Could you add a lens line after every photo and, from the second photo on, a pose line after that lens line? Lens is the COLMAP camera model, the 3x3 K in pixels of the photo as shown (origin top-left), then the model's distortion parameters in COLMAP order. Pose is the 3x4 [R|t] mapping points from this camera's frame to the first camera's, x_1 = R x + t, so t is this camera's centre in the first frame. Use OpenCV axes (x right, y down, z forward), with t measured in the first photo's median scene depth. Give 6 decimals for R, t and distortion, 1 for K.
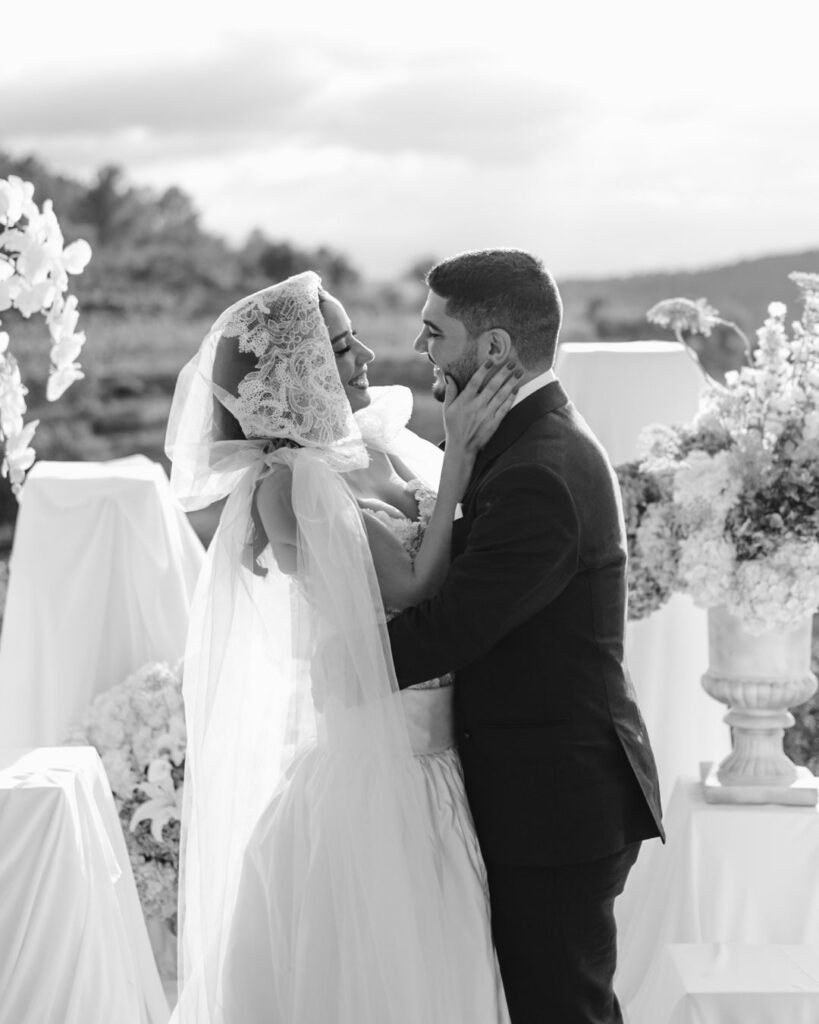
lens RADIAL K [[2083.4, 0, 409.5], [0, 2083.4, 528.2], [0, 0, 1]] dist [-0.056491, -0.148382]
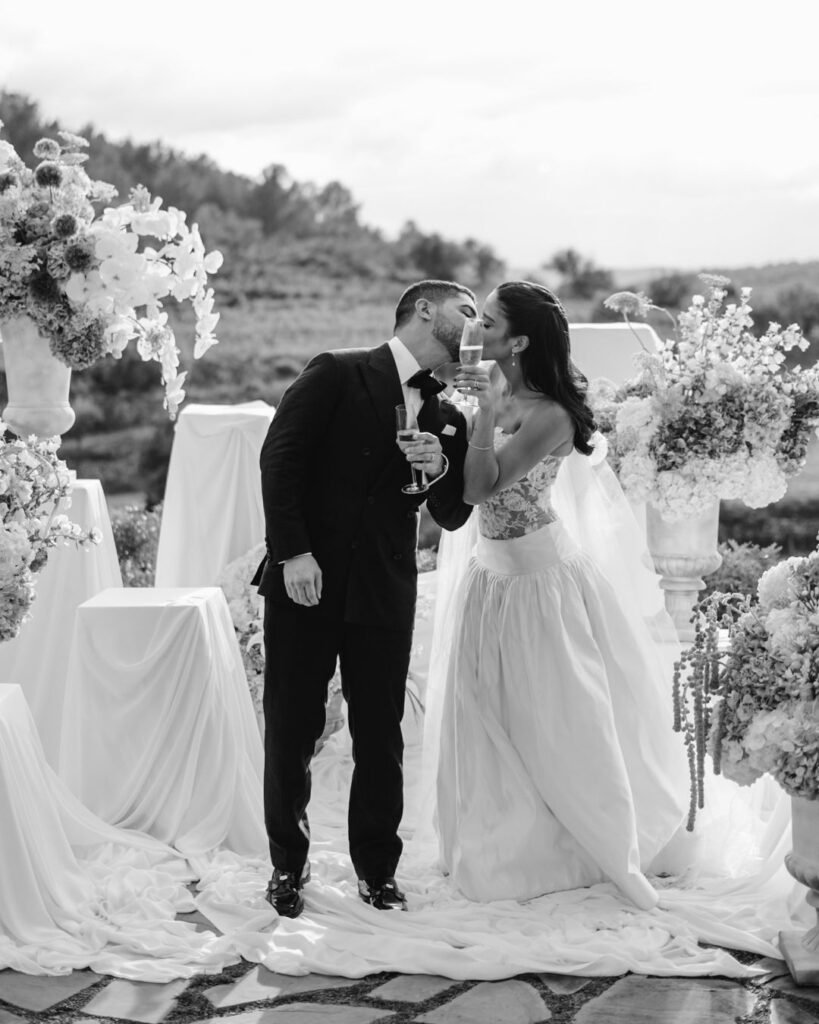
lens RADIAL K [[1920.2, 0, 409.5], [0, 1920.2, 512.0], [0, 0, 1]] dist [0.020295, 0.021250]
pose [[0.997405, 0.013305, -0.070748, 0.079315], [-0.012868, 0.999895, 0.006633, 0.037791], [0.070829, -0.005705, 0.997472, -0.363648]]
